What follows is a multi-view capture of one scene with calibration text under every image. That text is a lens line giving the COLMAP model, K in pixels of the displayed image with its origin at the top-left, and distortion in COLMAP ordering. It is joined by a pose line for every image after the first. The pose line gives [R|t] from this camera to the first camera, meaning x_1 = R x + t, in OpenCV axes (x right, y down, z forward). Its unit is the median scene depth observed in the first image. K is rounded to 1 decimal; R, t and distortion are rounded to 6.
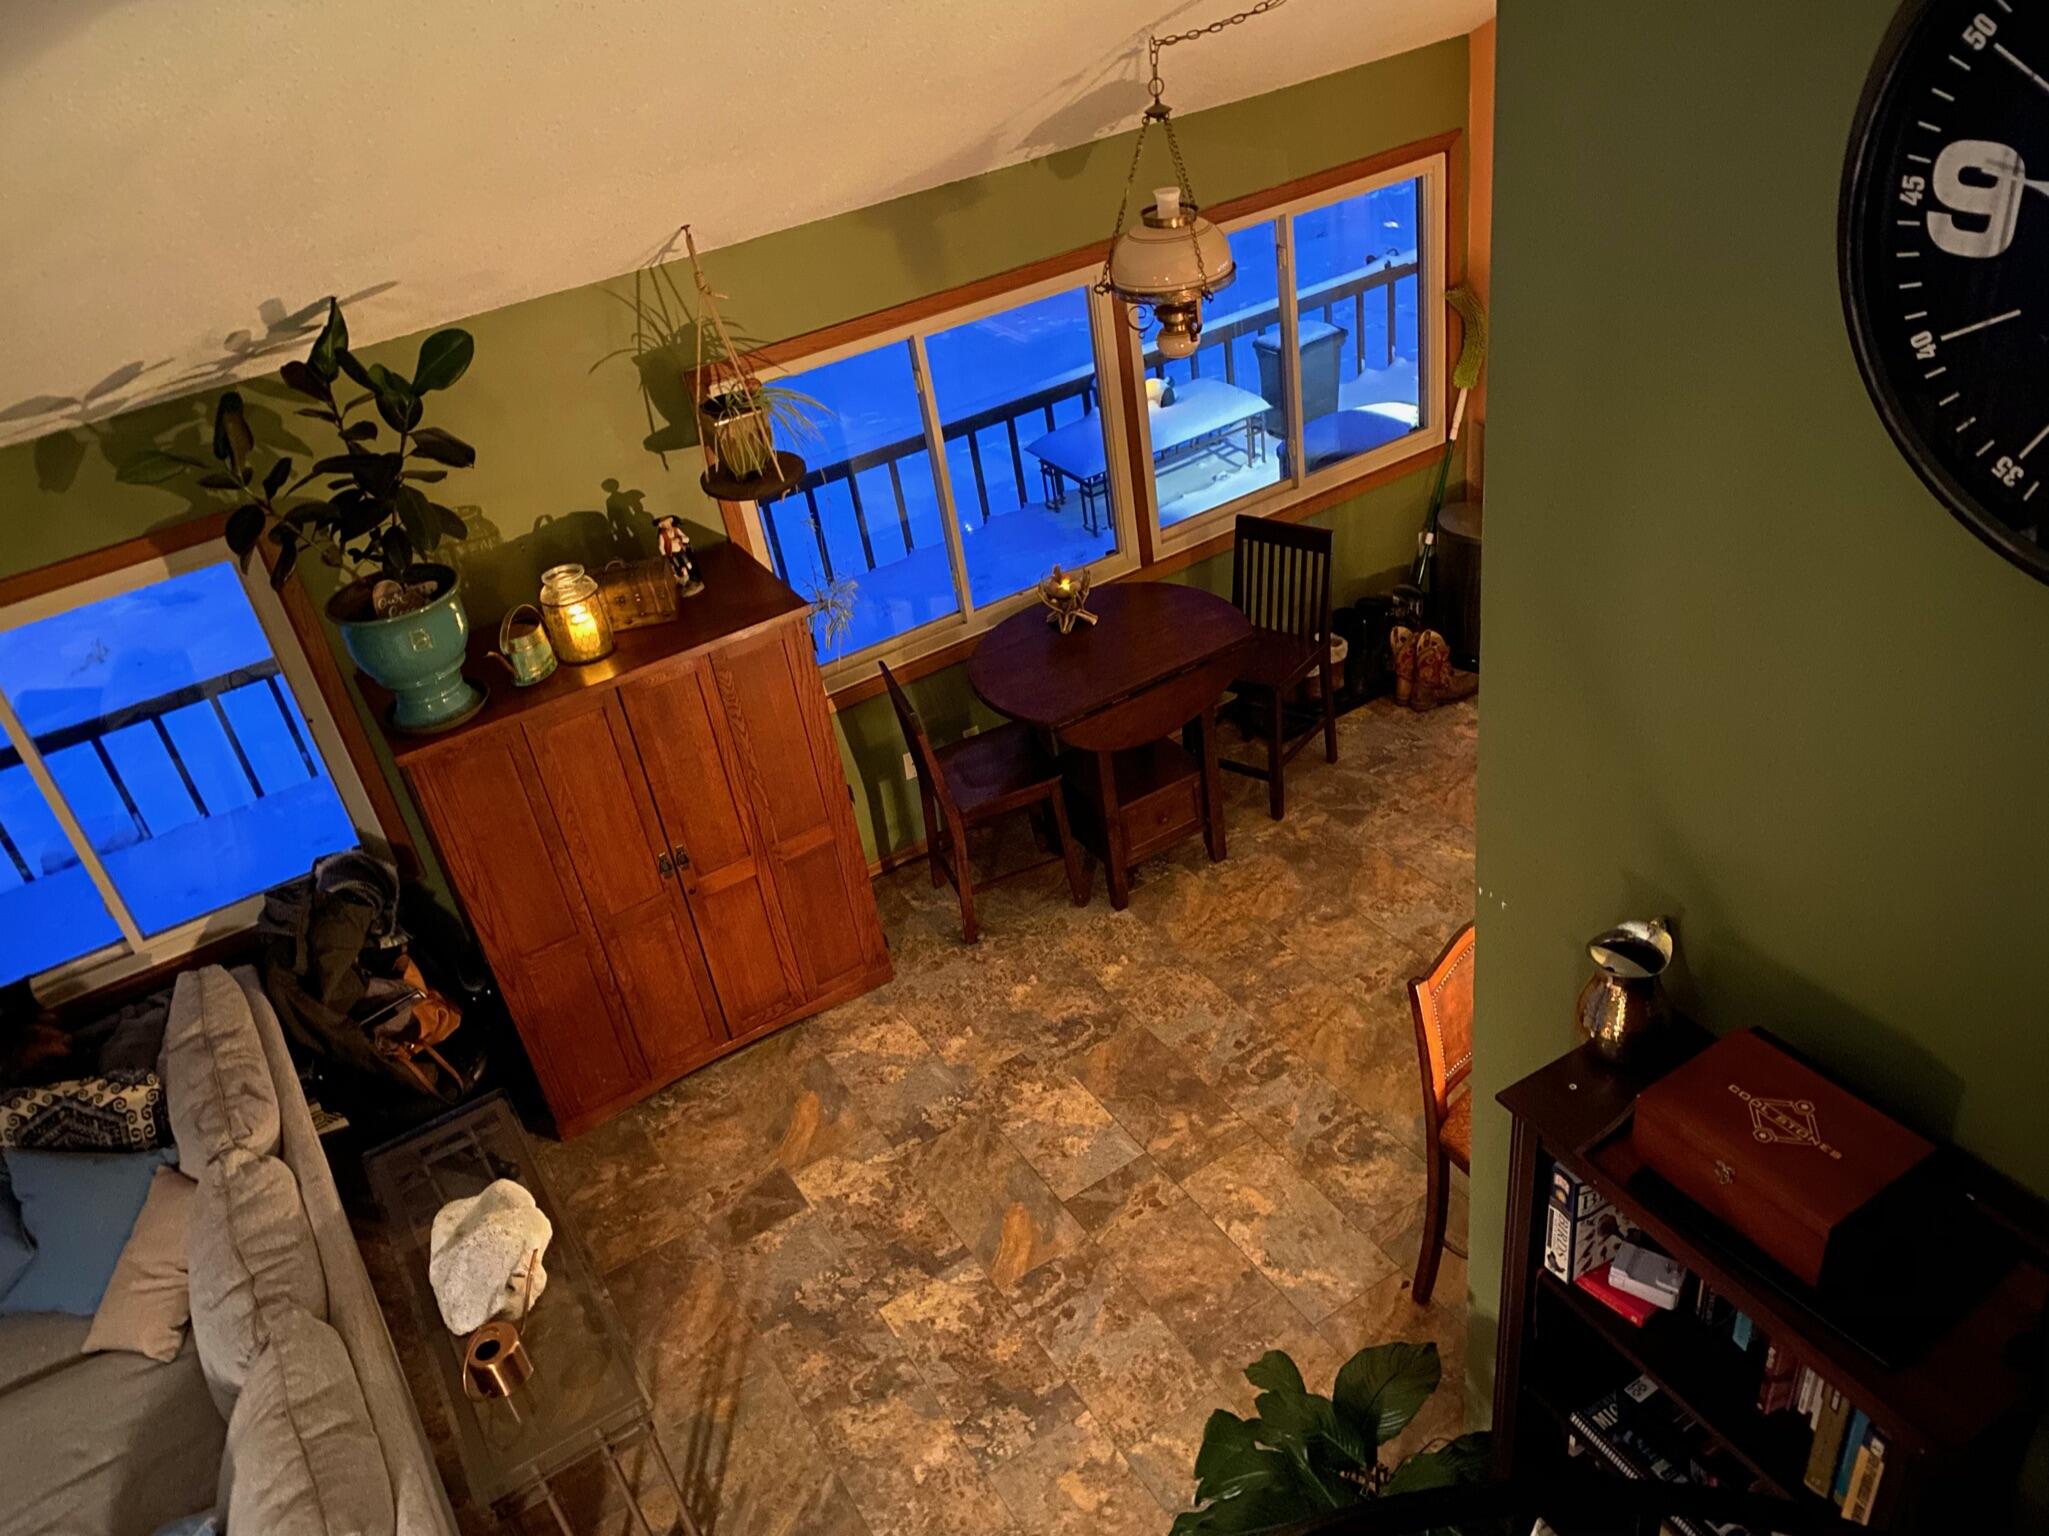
lens RADIAL K [[1567.8, 0, 1024.5], [0, 1567.8, 768.0], [0, 0, 1]] dist [0.037682, -0.035425]
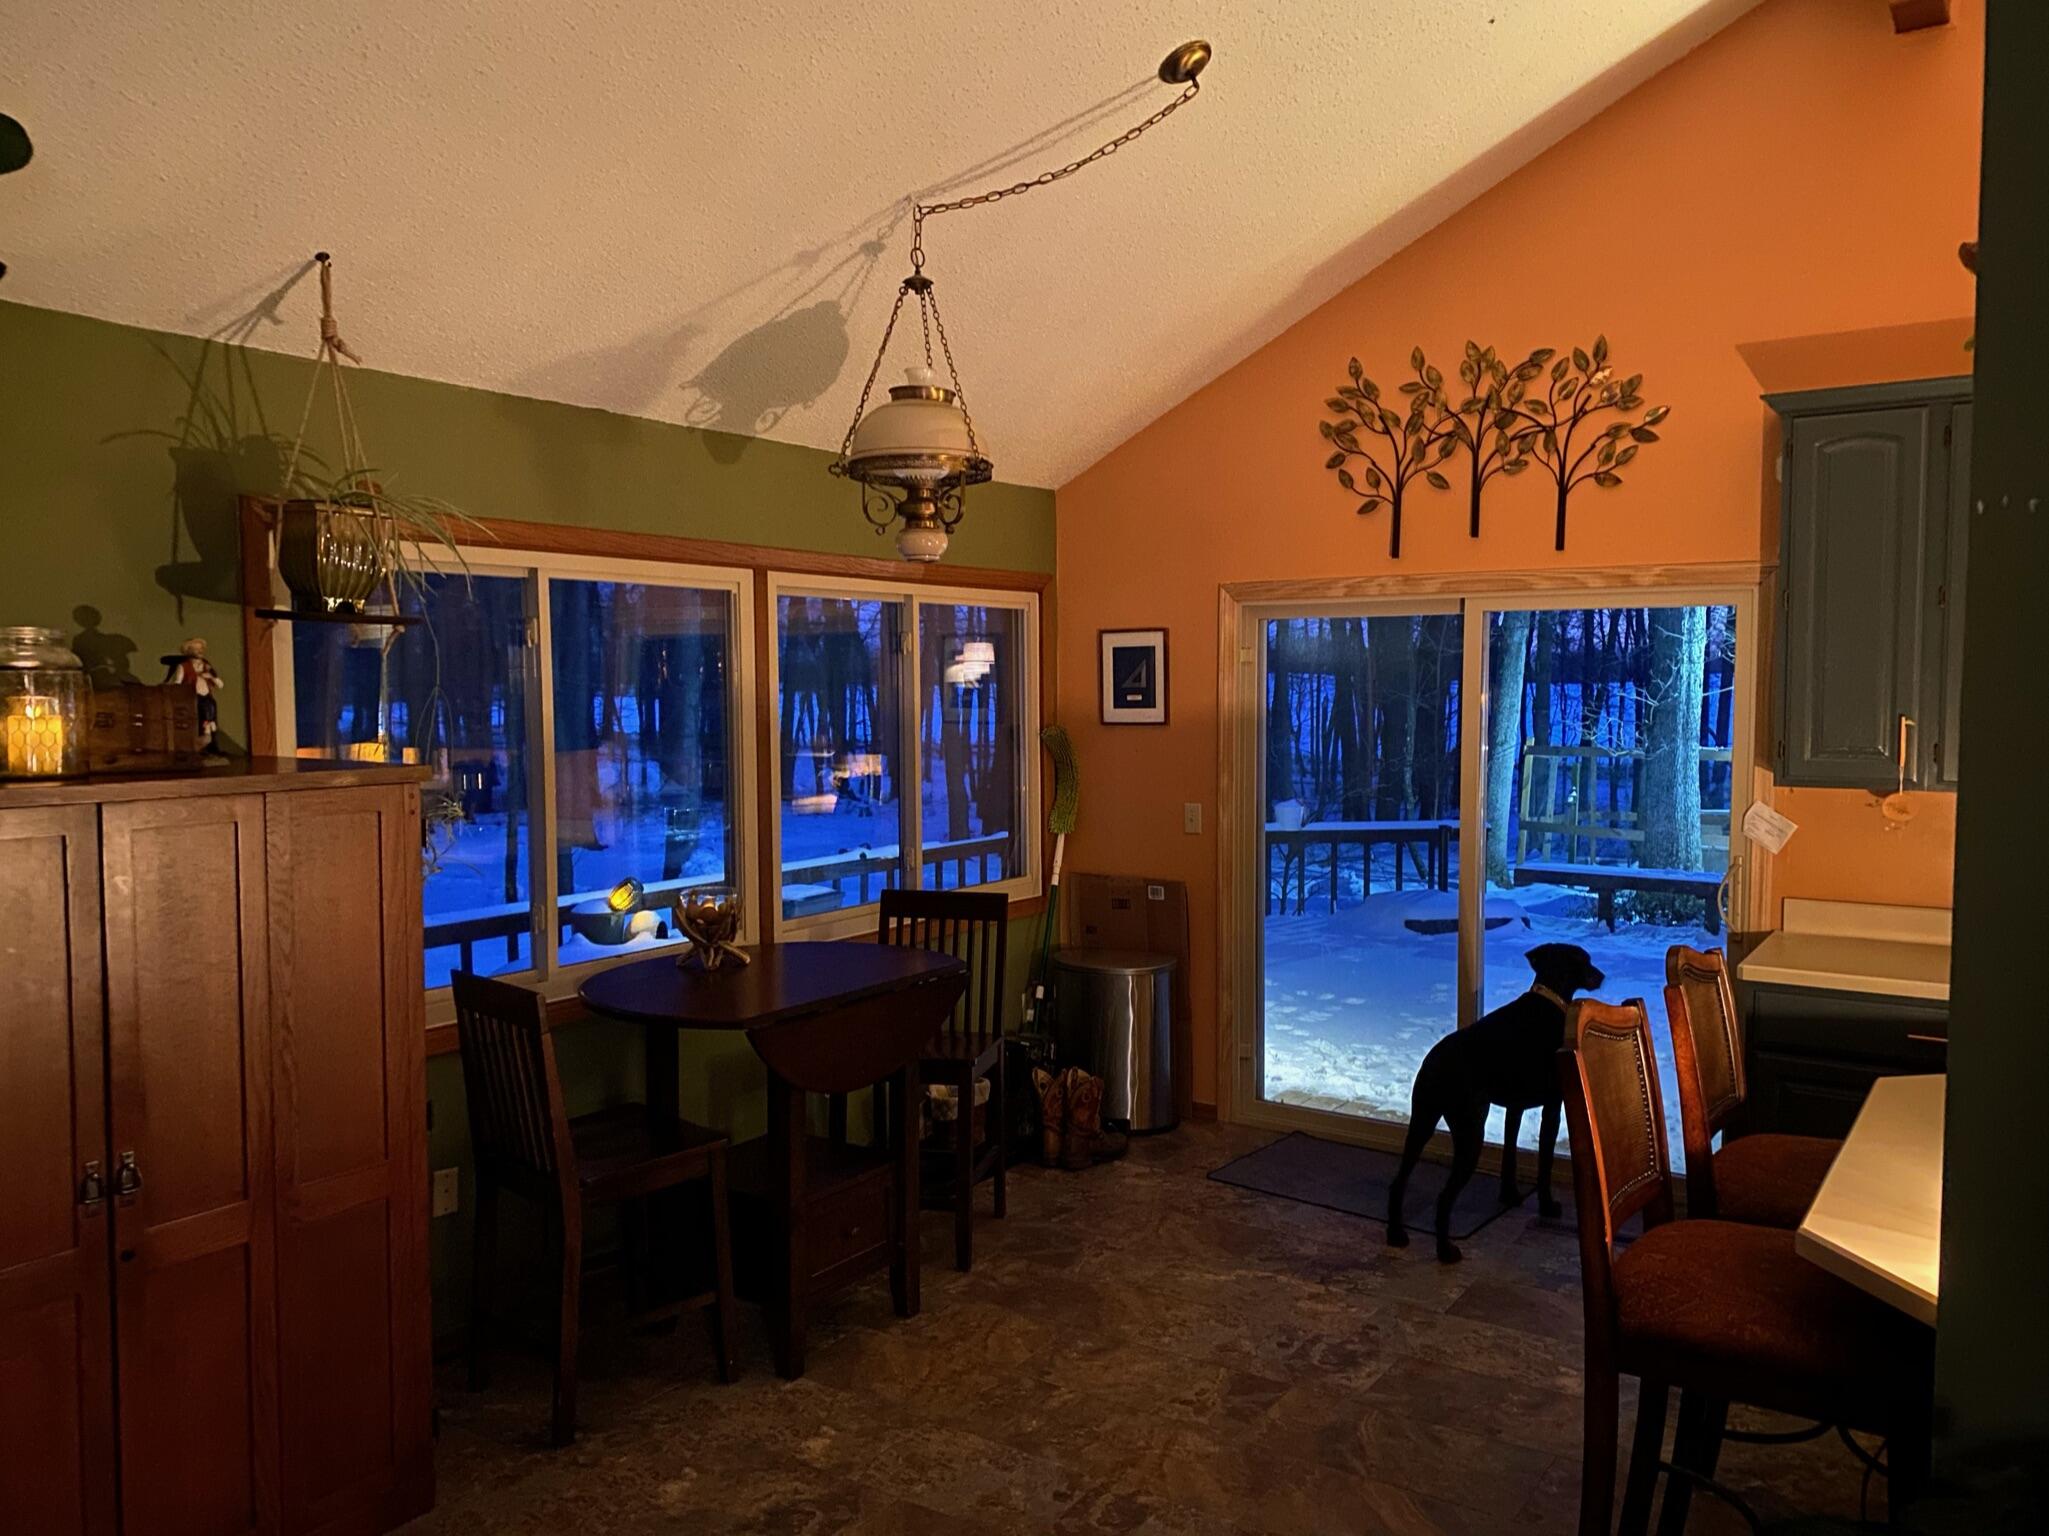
lens RADIAL K [[1550.2, 0, 1024.5], [0, 1550.2, 768.0], [0, 0, 1]] dist [0.053802, -0.109173]
pose [[0.896020, 0.114172, 0.429083, -0.199426], [0.130580, 0.855881, -0.500416, 0.260391], [-0.424378, 0.504412, 0.751978, 0.416606]]
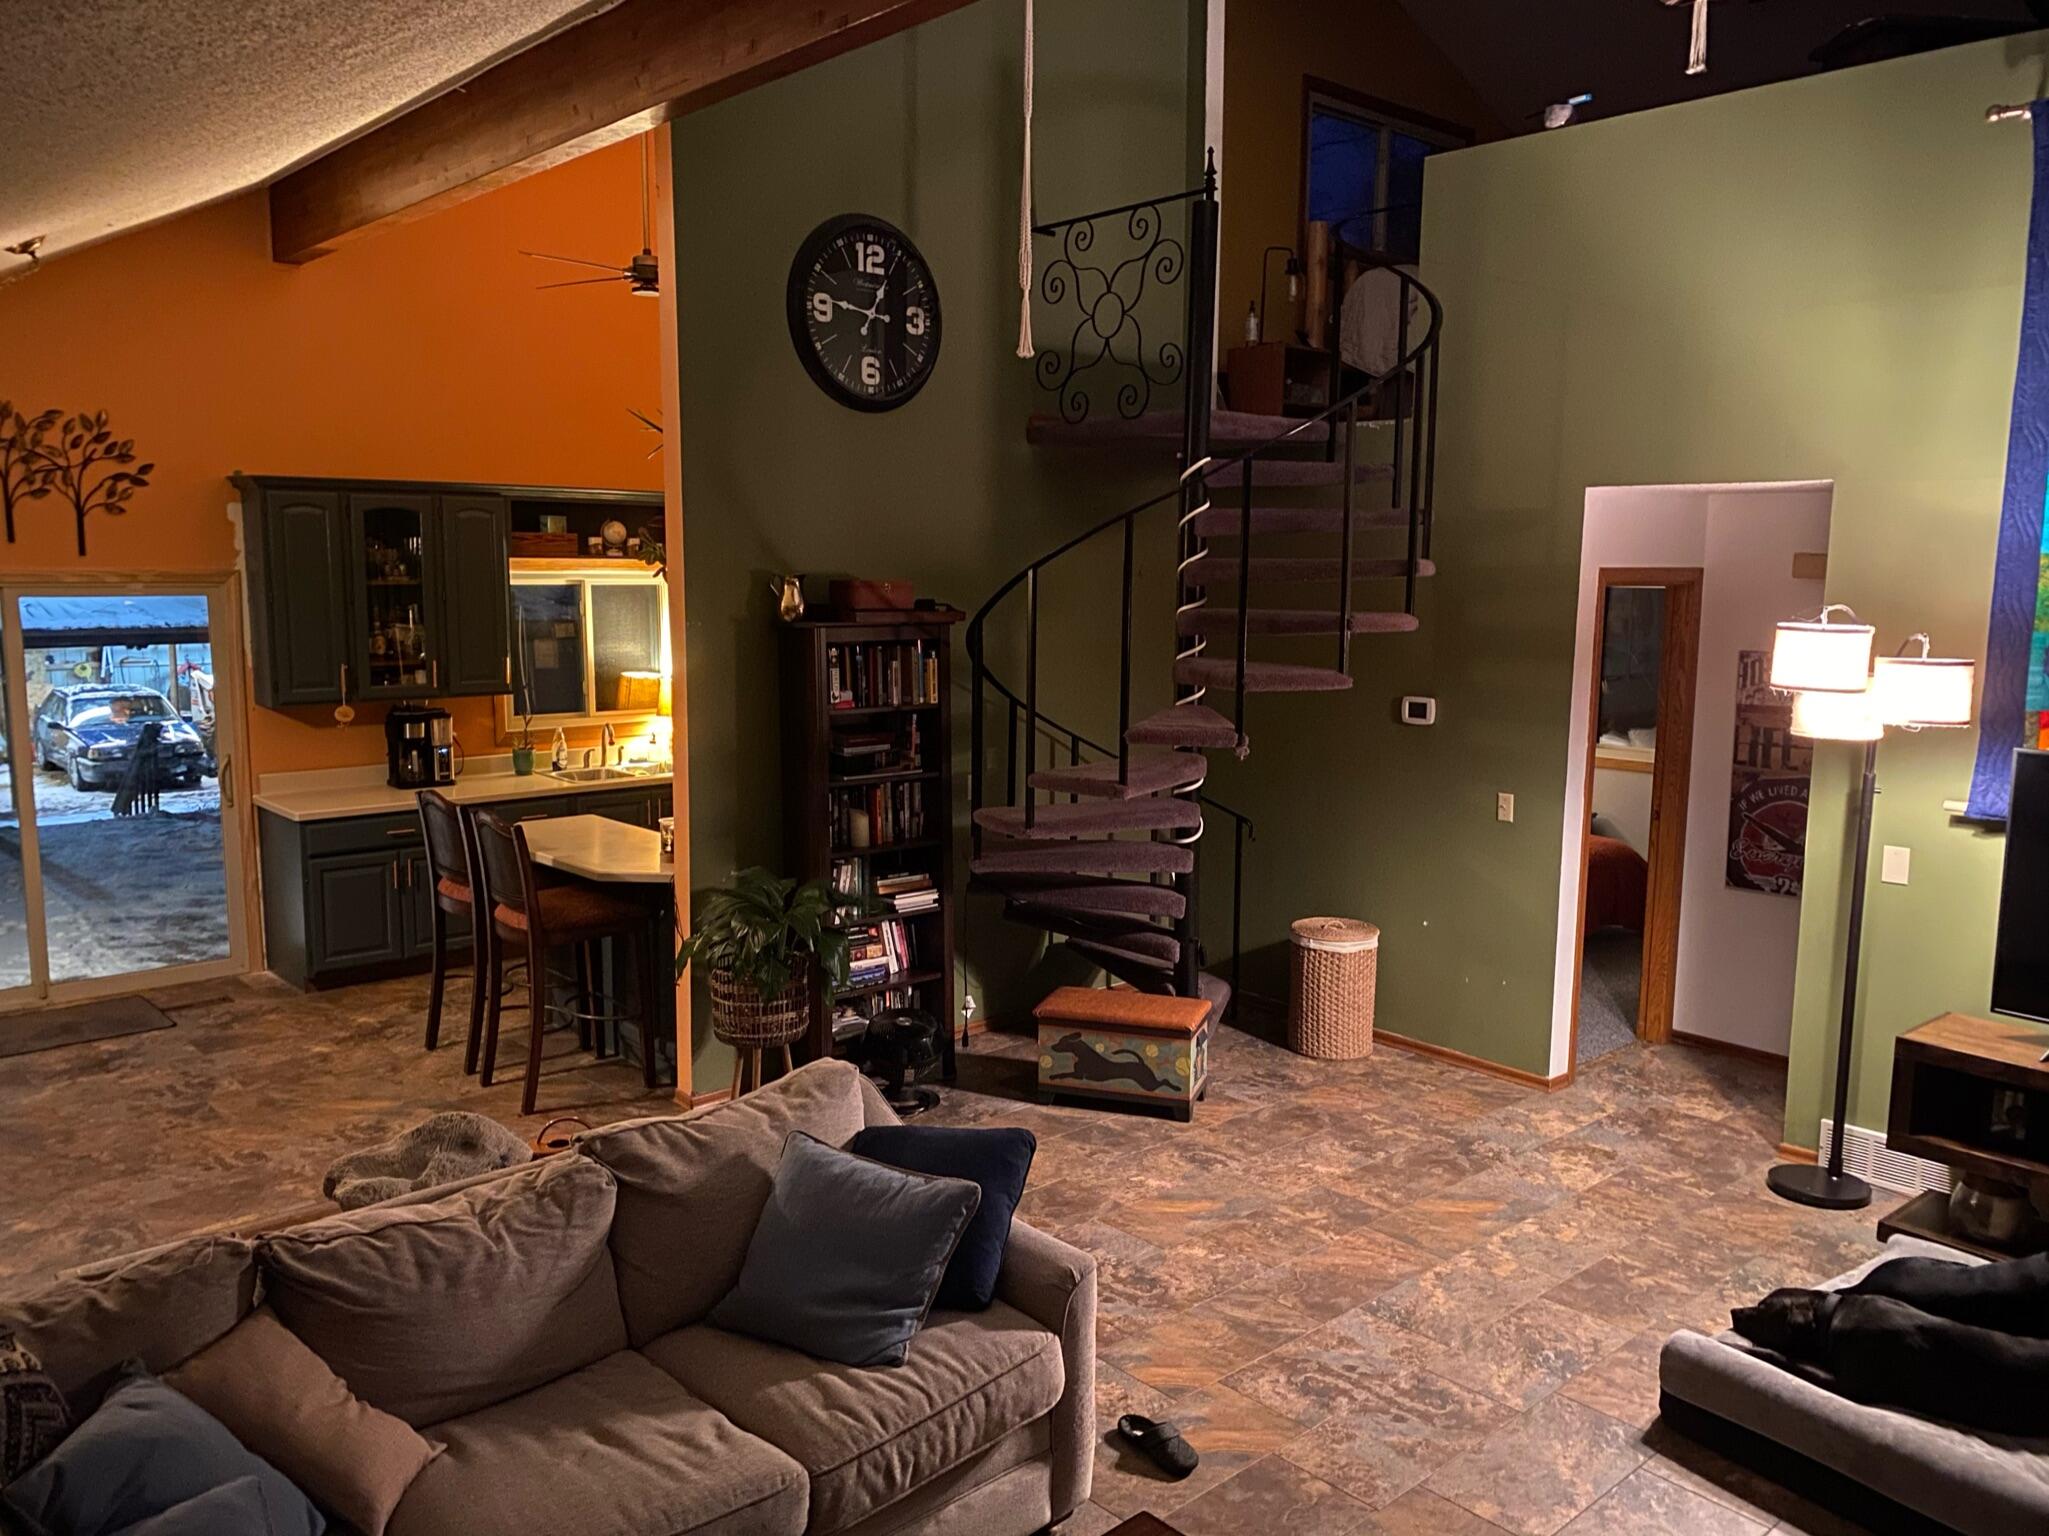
lens RADIAL K [[1567.8, 0, 1024.5], [0, 1567.8, 768.0], [0, 0, 1]] dist [0.037682, -0.035425]
pose [[-0.192482, 0.001563, 0.981299, -1.140551], [0.554700, 0.825078, 0.107490, 0.156685], [-0.809481, 0.565016, -0.159680, 0.614737]]
